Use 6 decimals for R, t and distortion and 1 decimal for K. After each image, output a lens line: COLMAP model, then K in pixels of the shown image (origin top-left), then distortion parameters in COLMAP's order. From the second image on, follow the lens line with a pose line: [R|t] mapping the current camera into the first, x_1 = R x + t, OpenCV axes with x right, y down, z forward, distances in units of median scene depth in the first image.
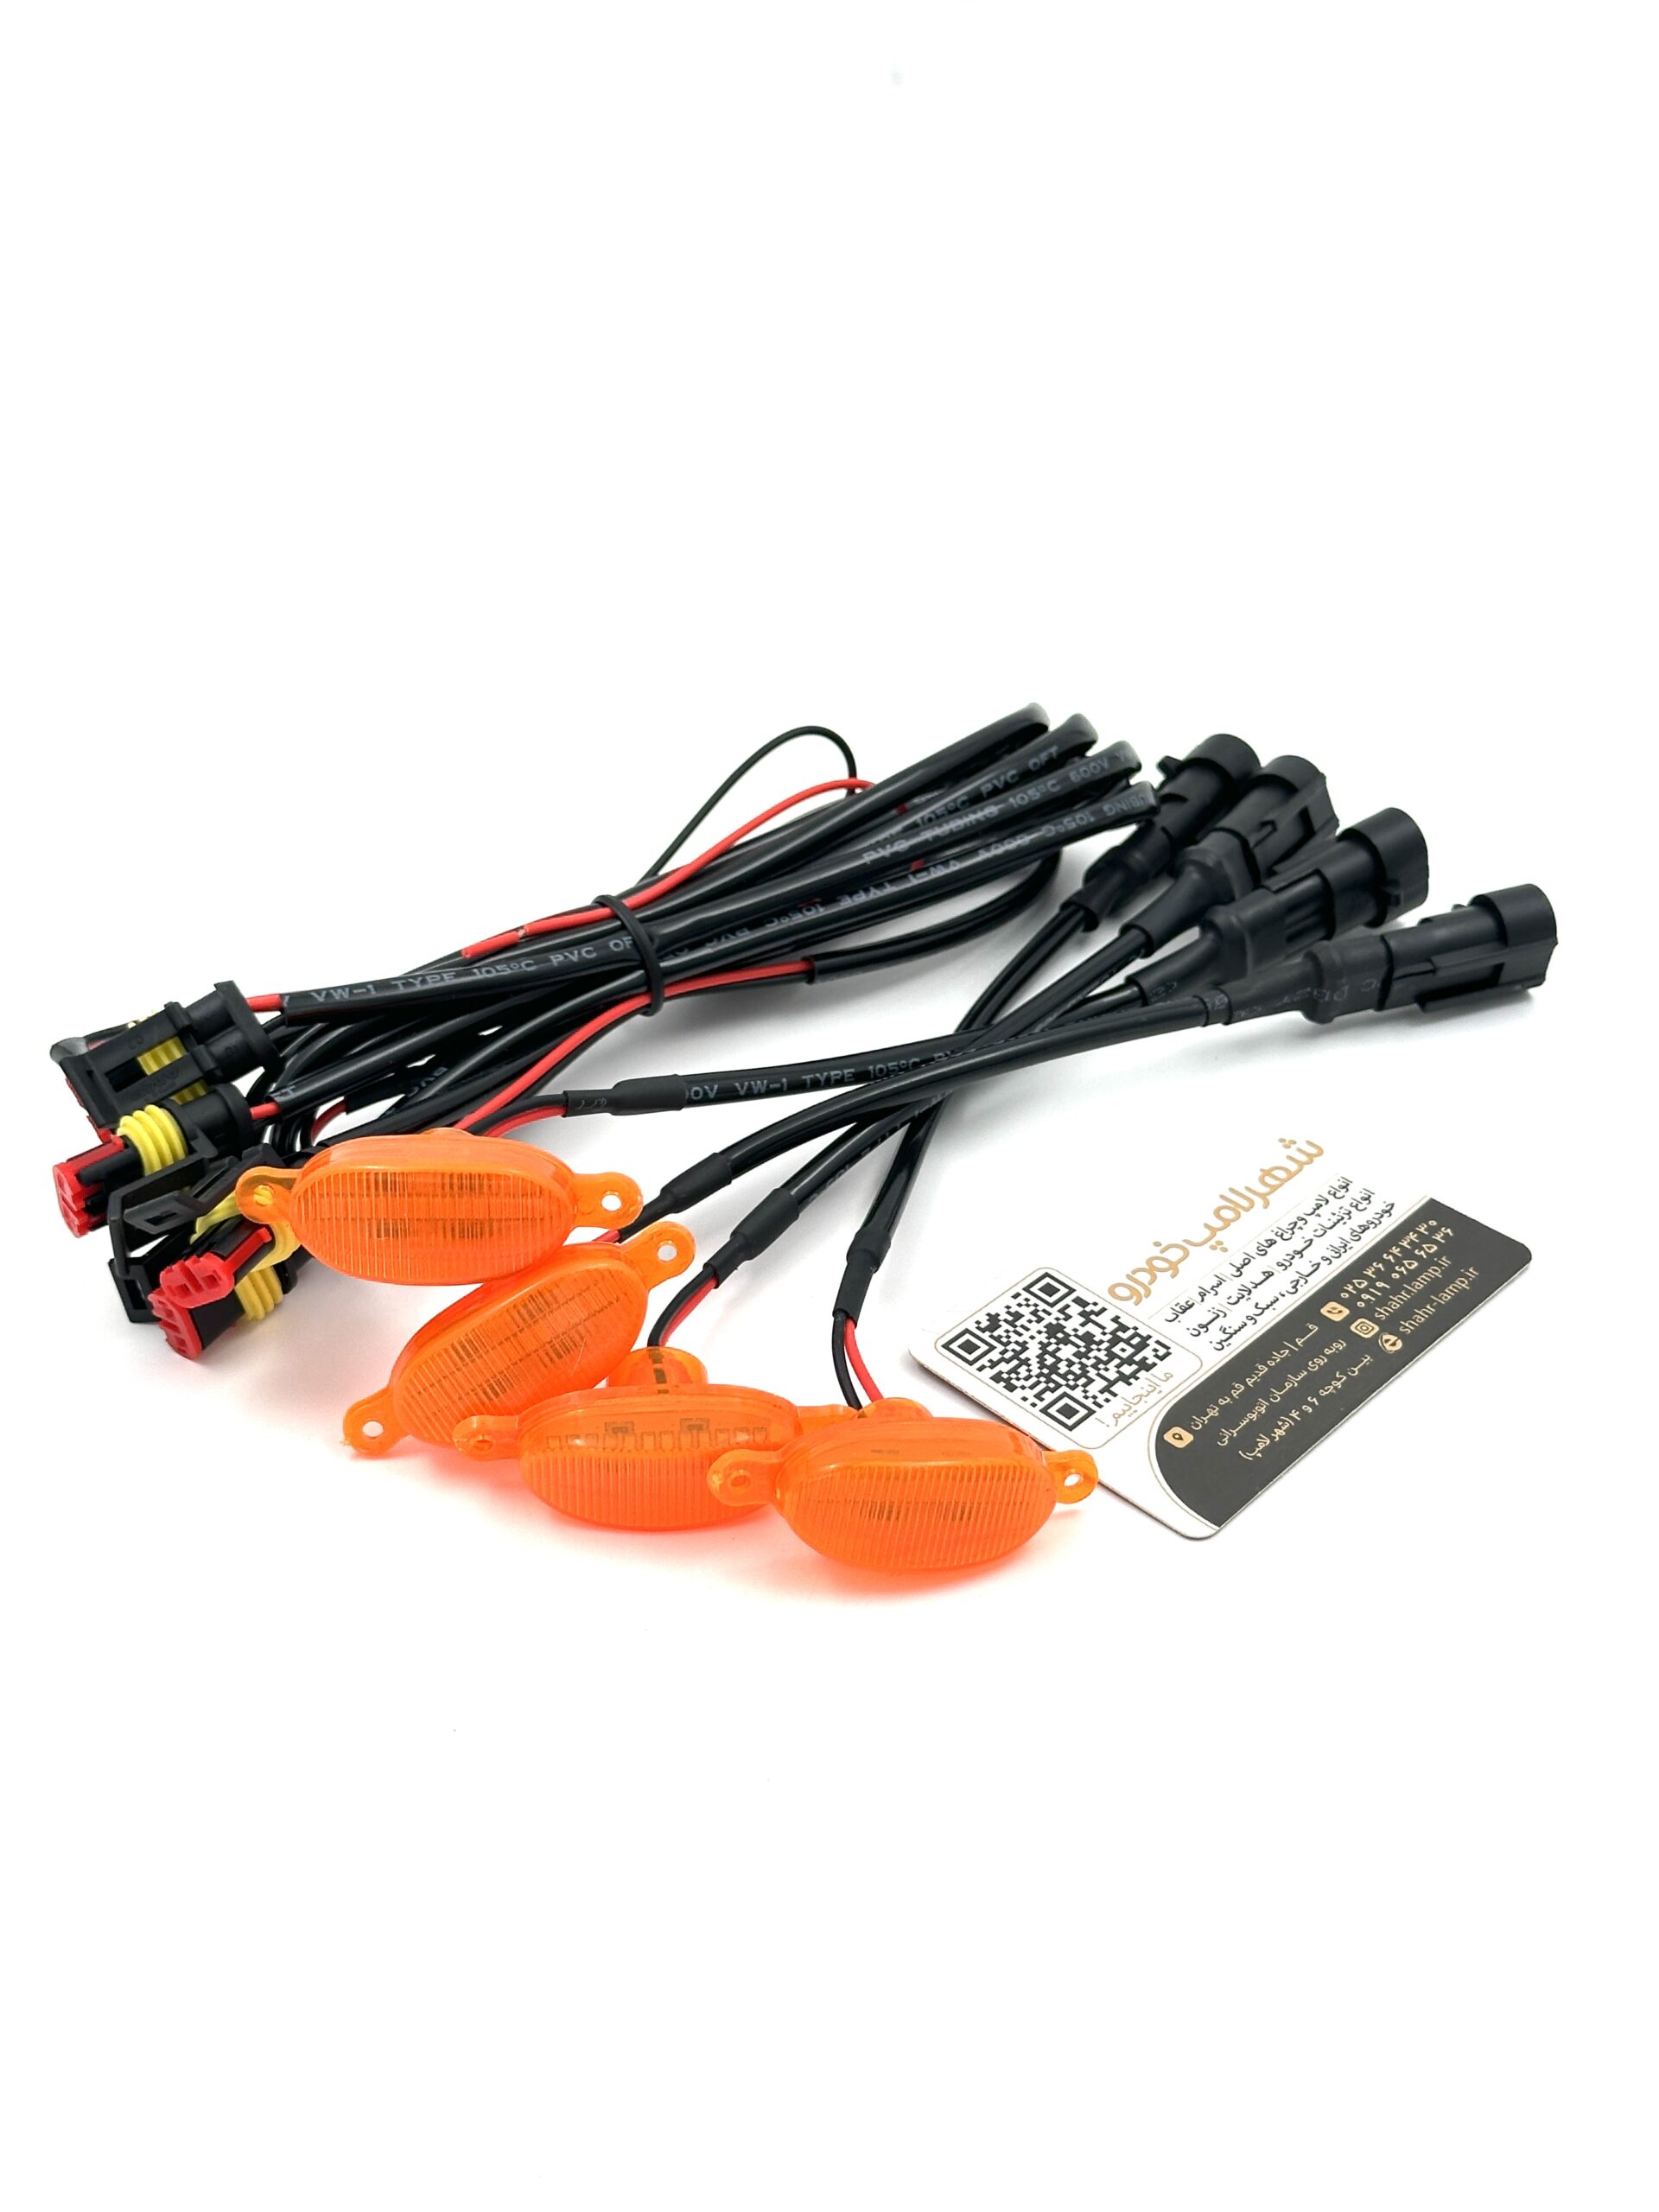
lens RADIAL K [[3194.1, 0, 848.8], [0, 3194.1, 1097.7], [0, 0, 1]] dist [0.170150, 0.000000]
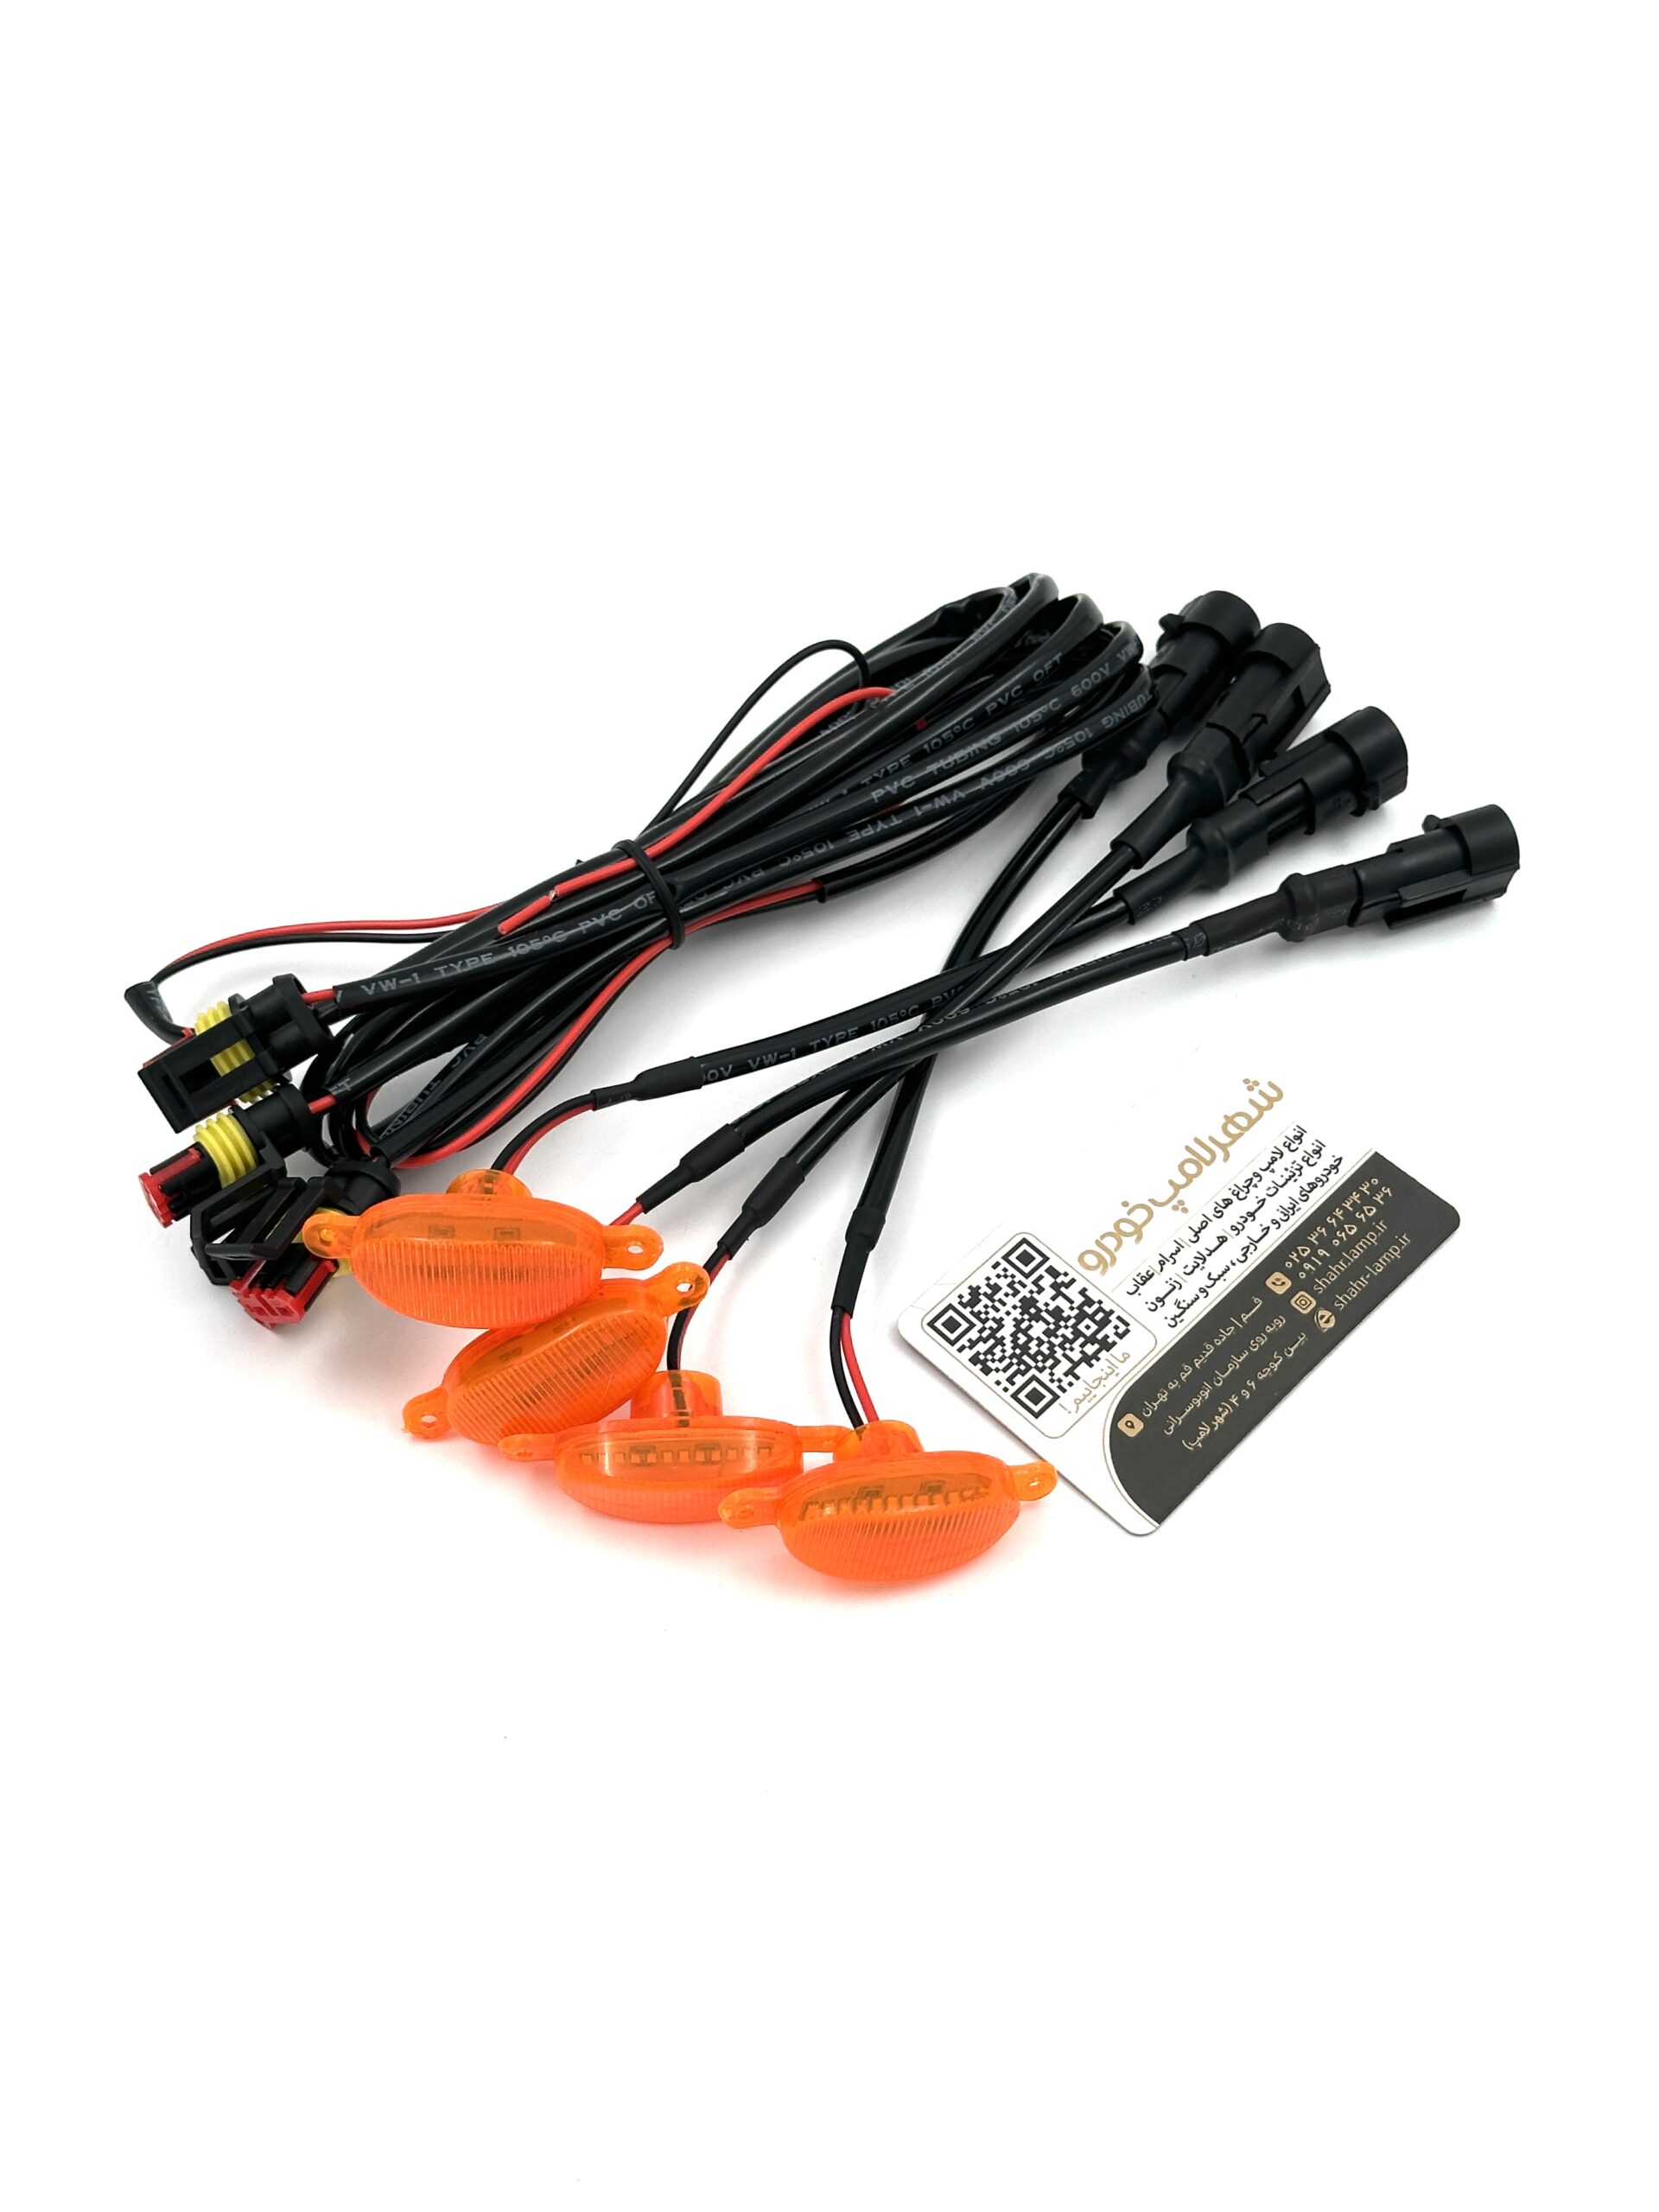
lens RADIAL K [[3194.1, 0, 840.3], [0, 3194.1, 1088.6], [0, 0, 1]] dist [0.170150, 0.000000]
pose [[0.999695, 0.023566, -0.007342, 0.004523], [-0.020095, 0.949777, 0.312282, -0.347749], [0.014332, -0.312039, 0.949961, -0.048909]]
